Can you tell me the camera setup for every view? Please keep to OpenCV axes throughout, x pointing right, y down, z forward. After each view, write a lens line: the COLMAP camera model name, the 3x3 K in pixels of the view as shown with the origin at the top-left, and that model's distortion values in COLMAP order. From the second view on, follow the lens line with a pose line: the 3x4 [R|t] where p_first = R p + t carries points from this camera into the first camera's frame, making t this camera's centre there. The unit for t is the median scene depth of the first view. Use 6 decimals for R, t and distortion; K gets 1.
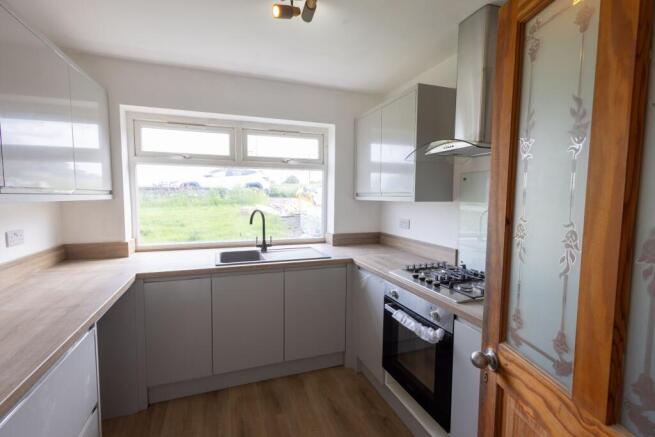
lens RADIAL K [[292.1, 0, 324.1], [0, 292.1, 218.3], [0, 0, 1]] dist [0.002346, 0.000151]
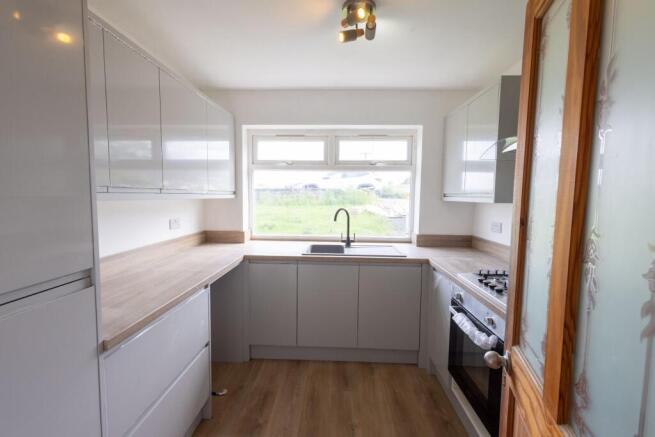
lens RADIAL K [[291.0, 0, 327.5], [0, 291.0, 218.5], [0, 0, 1]] dist [0.001388, -0.000131]
pose [[0.928889, 0.033434, -0.368845, 0.140901], [-0.034117, 0.999407, 0.004671, 0.006037], [0.368782, 0.008245, 0.929479, -0.054646]]
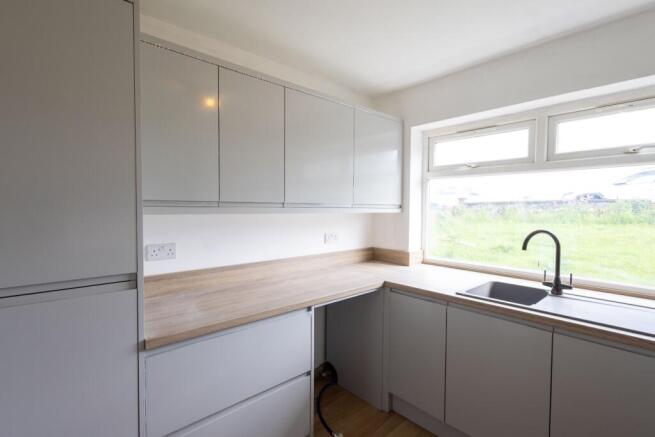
lens RADIAL K [[307.0, 0, 327.5], [0, 307.0, 218.5], [0, 0, 1]] dist [0.003362, 0.000147]
pose [[0.395386, 0.029152, -0.918052, 0.253335], [-0.075459, 0.997149, -0.000835, -0.019973], [0.915410, 0.069606, 0.396459, 0.271697]]
